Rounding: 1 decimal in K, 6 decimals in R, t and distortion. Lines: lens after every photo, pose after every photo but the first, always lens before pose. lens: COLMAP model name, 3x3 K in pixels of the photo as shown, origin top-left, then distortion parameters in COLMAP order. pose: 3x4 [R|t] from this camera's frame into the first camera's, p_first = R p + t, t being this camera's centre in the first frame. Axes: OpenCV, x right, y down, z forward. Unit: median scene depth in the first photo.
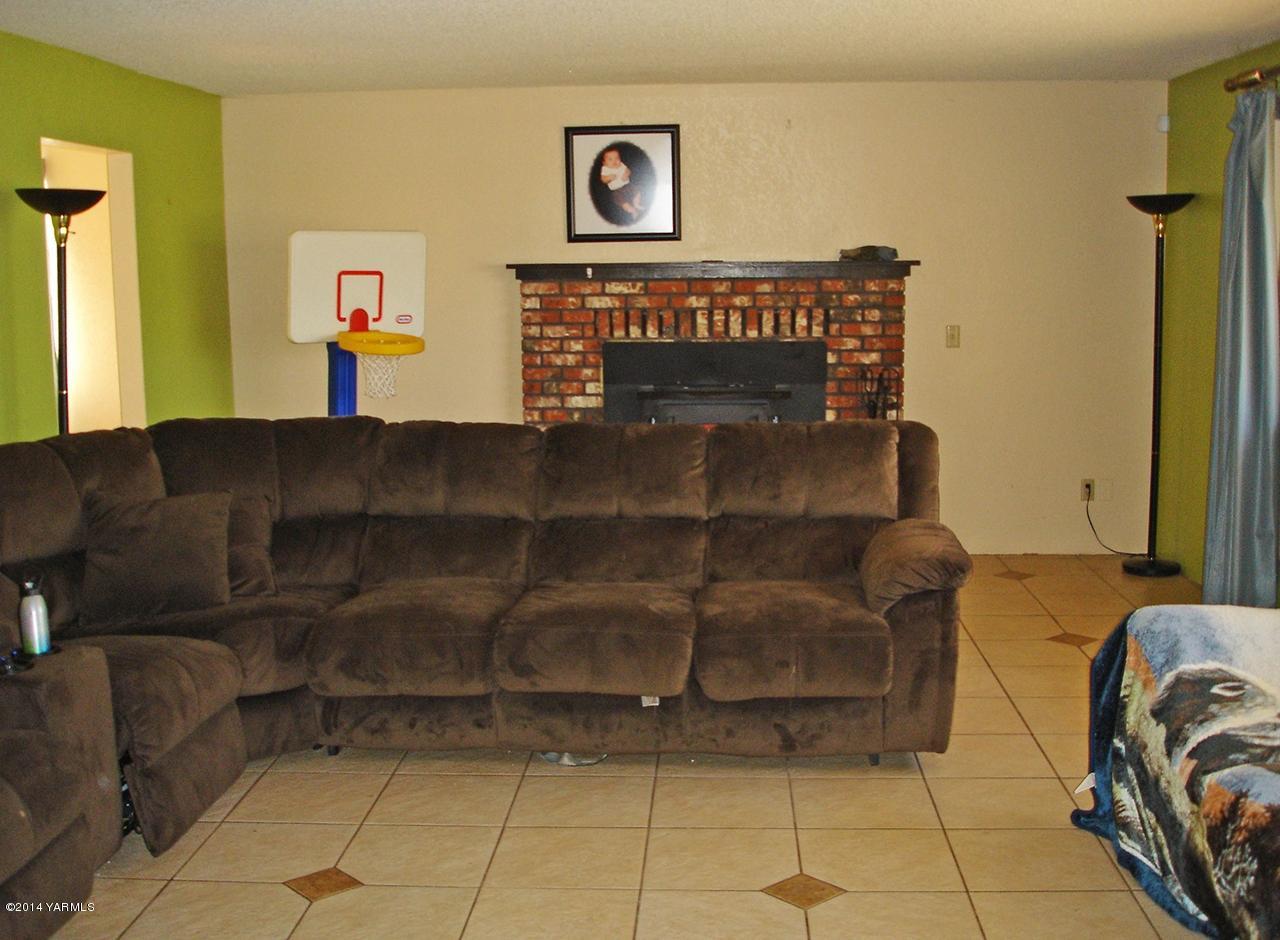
lens RADIAL K [[1453.4, 0, 641.7], [0, 1453.4, 468.2], [0, 0, 1]] dist [-0.115219, 0.000000]
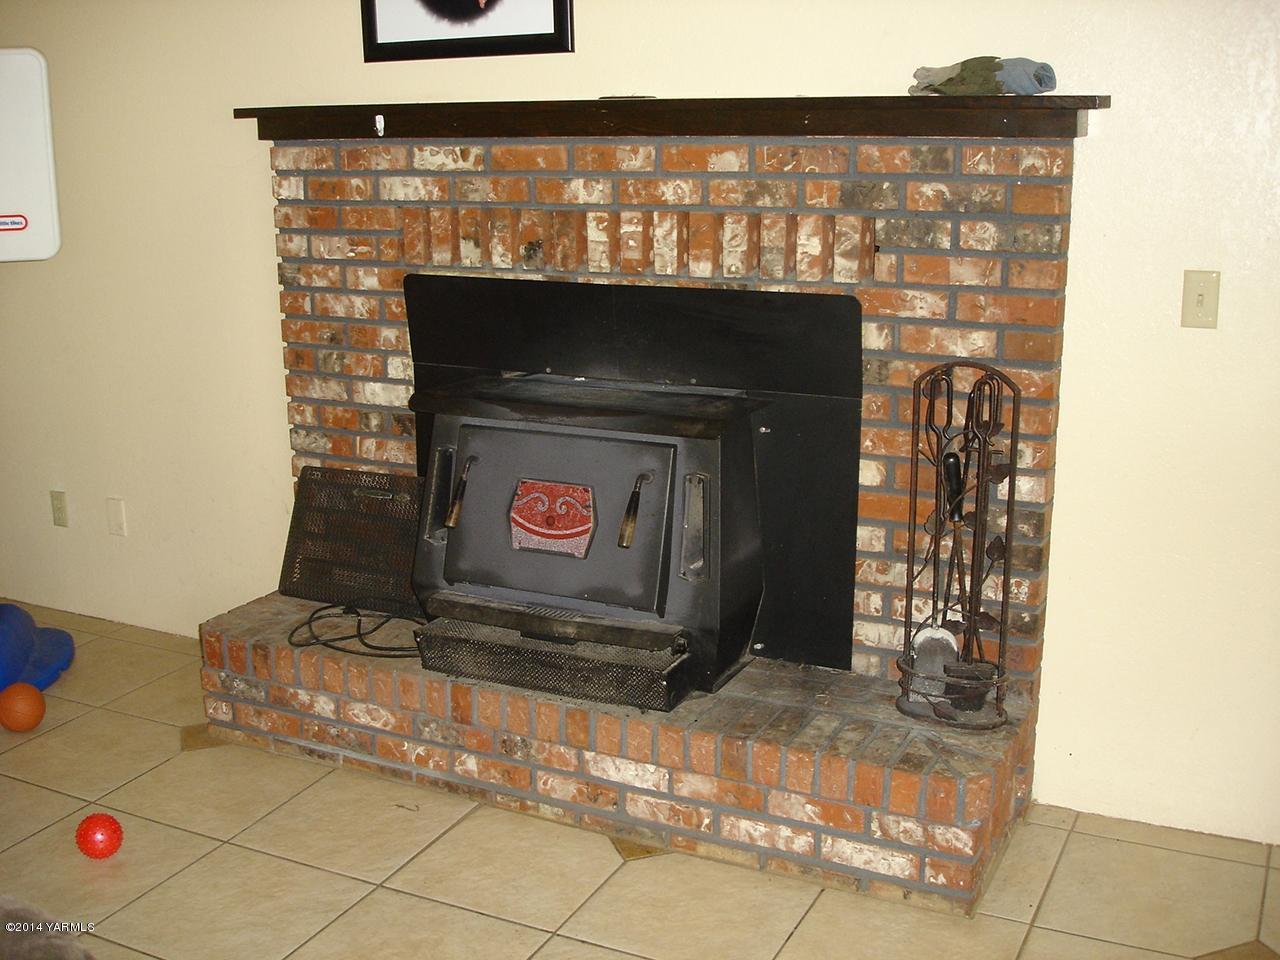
lens RADIAL K [[1453.4, 0, 637.7], [0, 1453.4, 480.8], [0, 0, 1]] dist [-0.115219, 0.000000]
pose [[0.916861, 0.098520, -0.386860, 0.230967], [-0.055244, 0.991058, 0.121459, -0.081571], [0.395367, -0.089989, 0.914105, 0.595225]]
